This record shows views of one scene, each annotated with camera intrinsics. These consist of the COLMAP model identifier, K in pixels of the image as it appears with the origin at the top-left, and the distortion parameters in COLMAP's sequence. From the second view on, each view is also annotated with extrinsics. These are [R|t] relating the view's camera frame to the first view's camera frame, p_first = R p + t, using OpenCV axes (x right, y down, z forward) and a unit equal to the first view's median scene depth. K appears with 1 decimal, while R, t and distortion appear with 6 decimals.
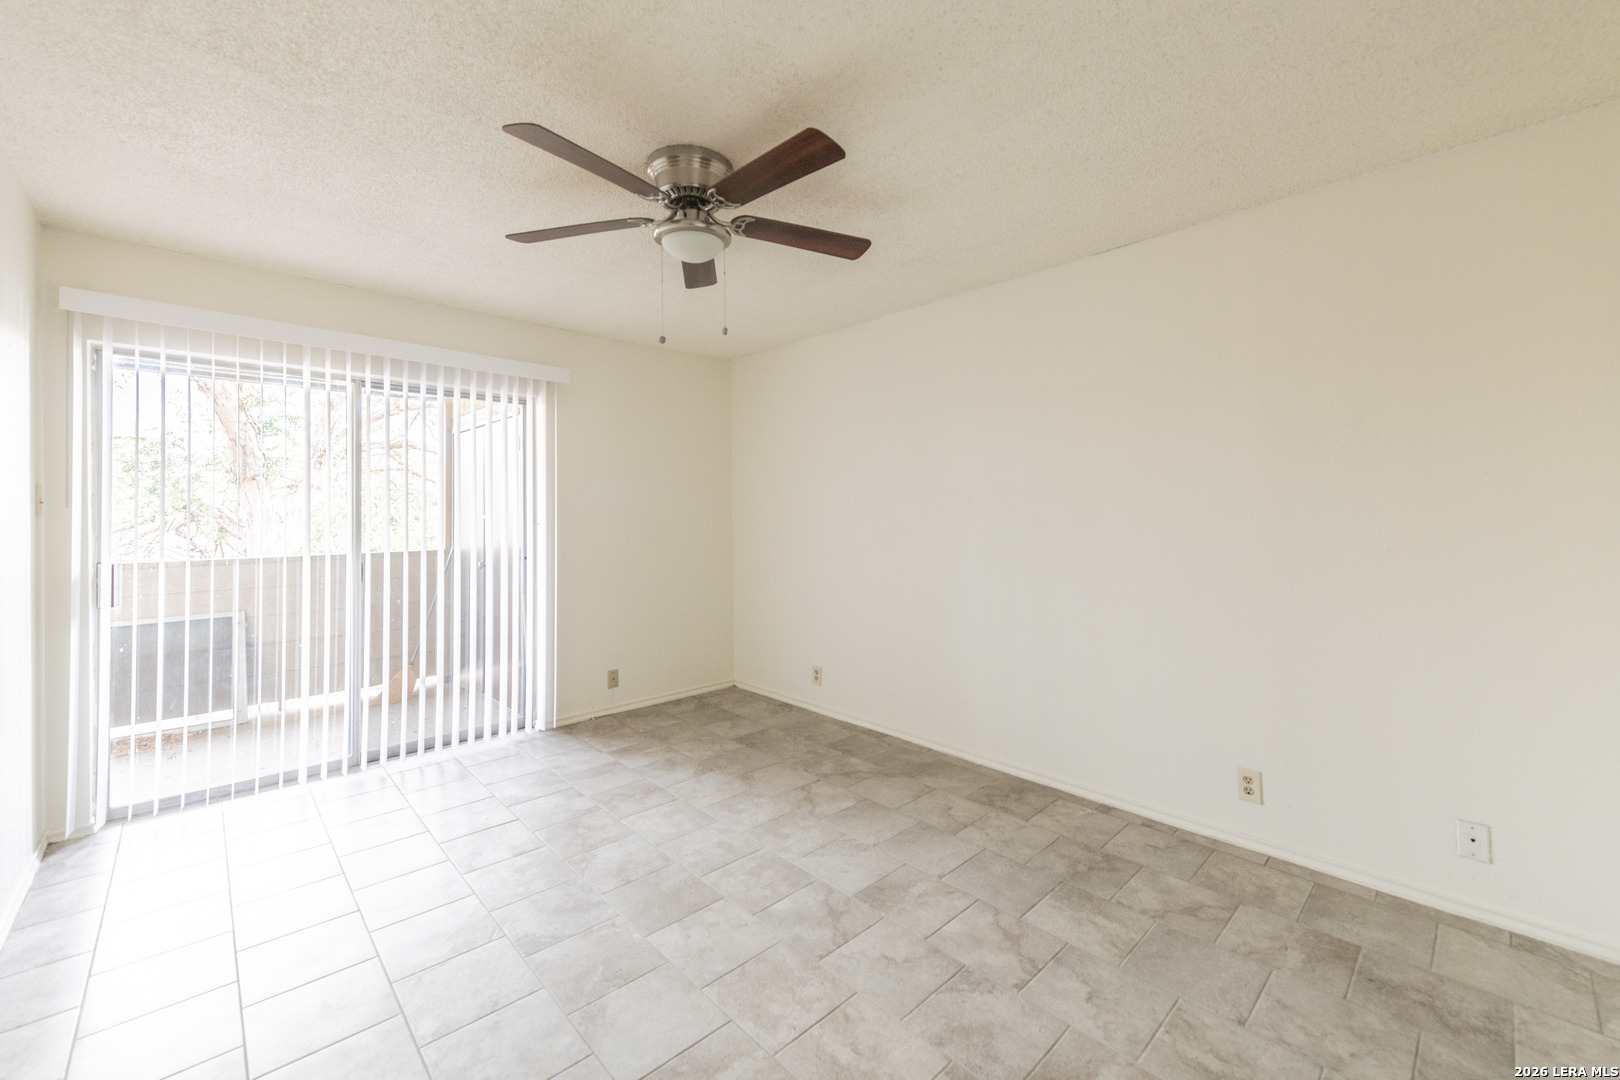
lens RADIAL K [[647.1, 0, 808.9], [0, 647.1, 502.1], [0, 0, 1]] dist [0.003044, 0.000119]
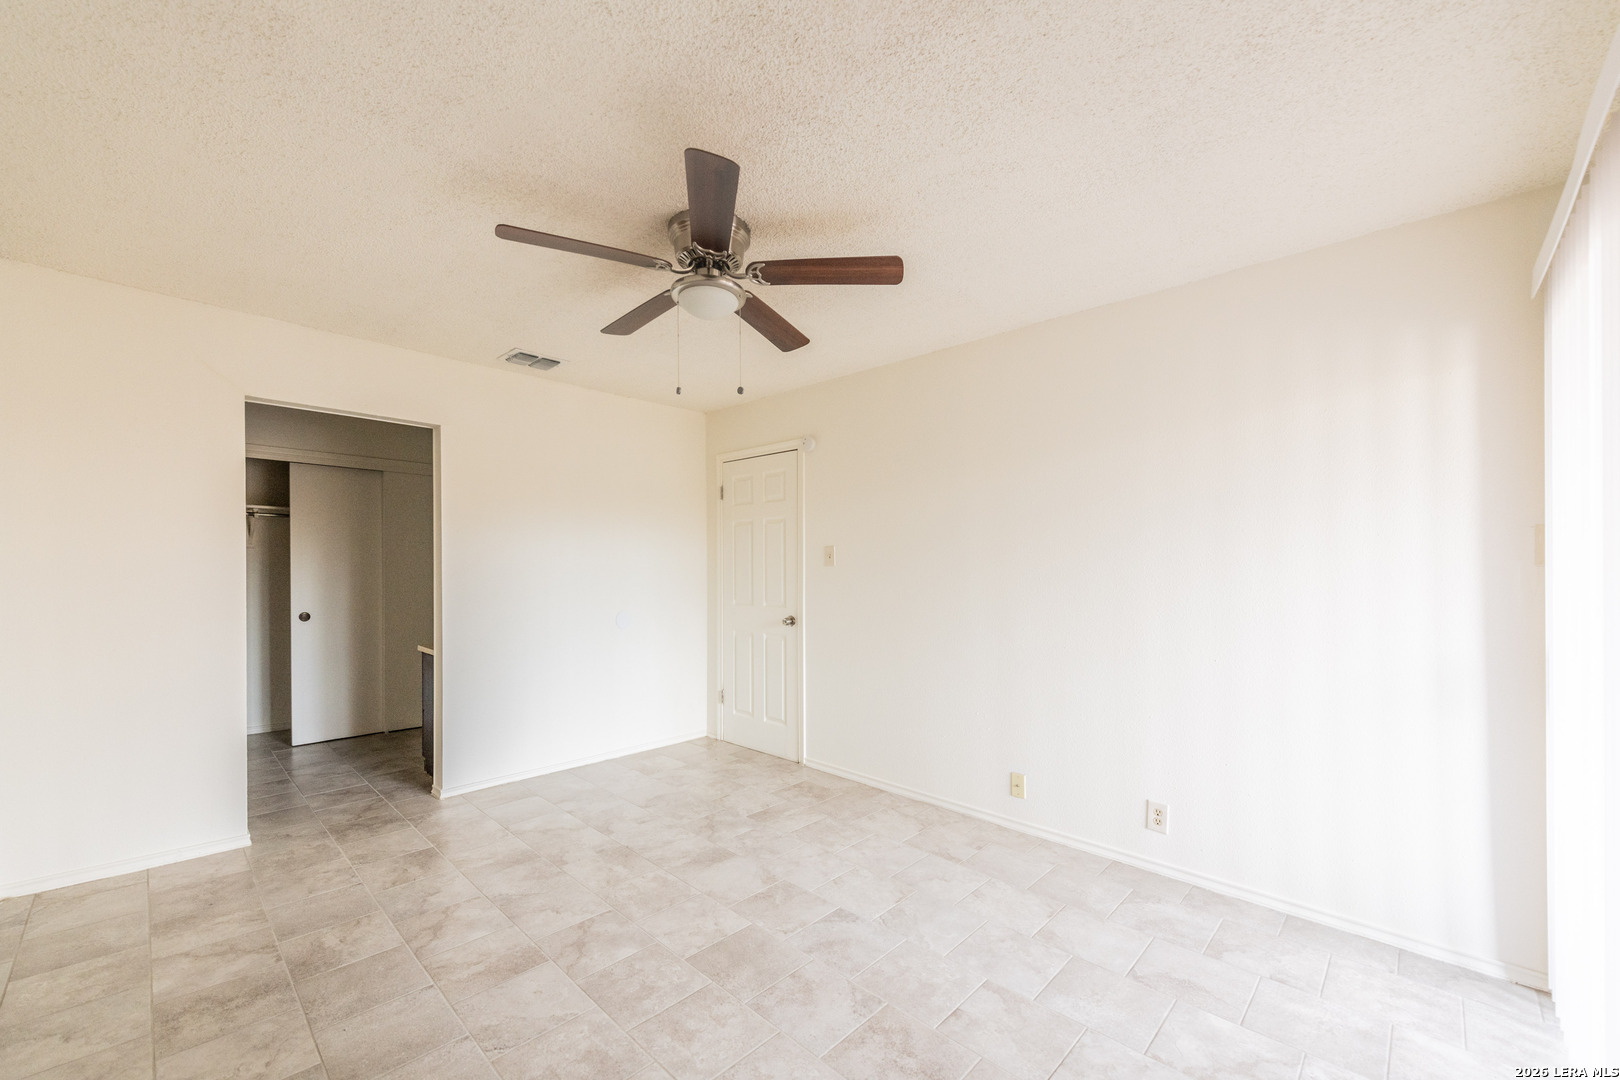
lens RADIAL K [[637.6, 0, 806.9], [0, 637.6, 565.1], [0, 0, 1]] dist [-0.000608, -0.000196]
pose [[-0.998823, 0.000542, -0.048504, -0.243629], [0.001527, 0.999793, -0.020280, 0.036629], [0.048483, -0.020330, -0.998617, 1.797435]]
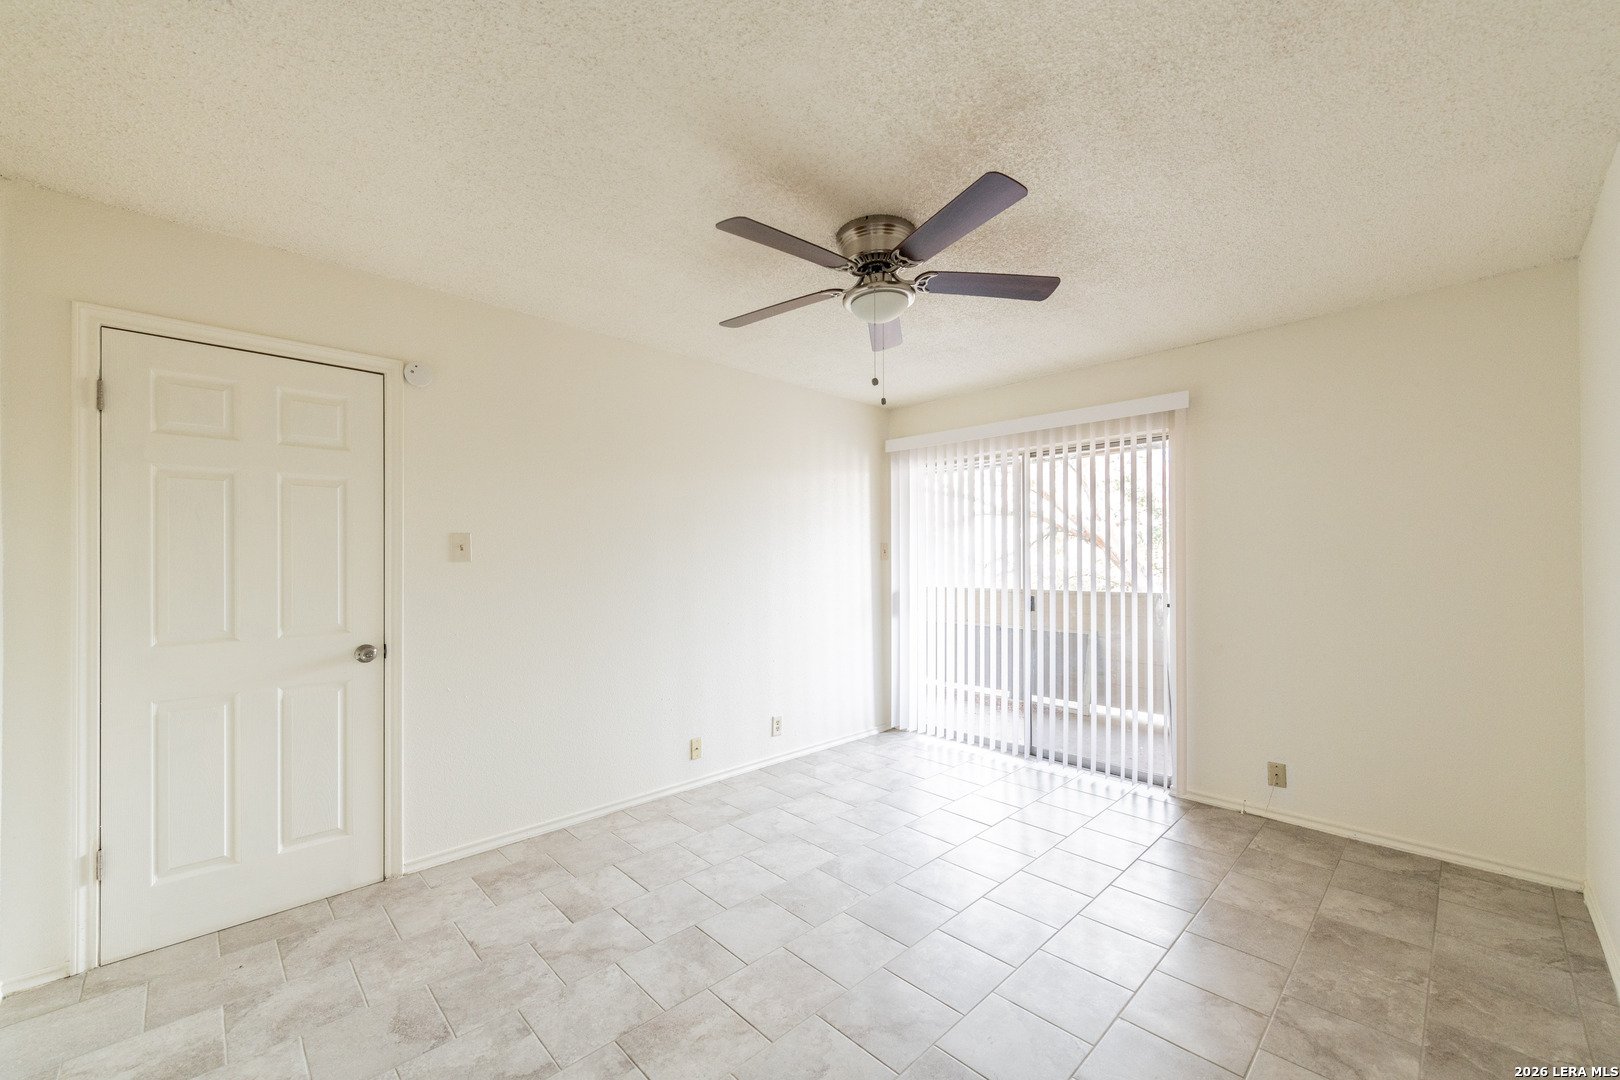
lens RADIAL K [[629.9, 0, 796.5], [0, 629.9, 550.4], [0, 0, 1]] dist [0.002177, -0.000495]
pose [[0.001682, -0.011901, -0.999928, 0.760779], [0.021722, 0.999694, -0.011862, 0.011934], [0.999763, -0.021700, 0.001940, 0.763760]]
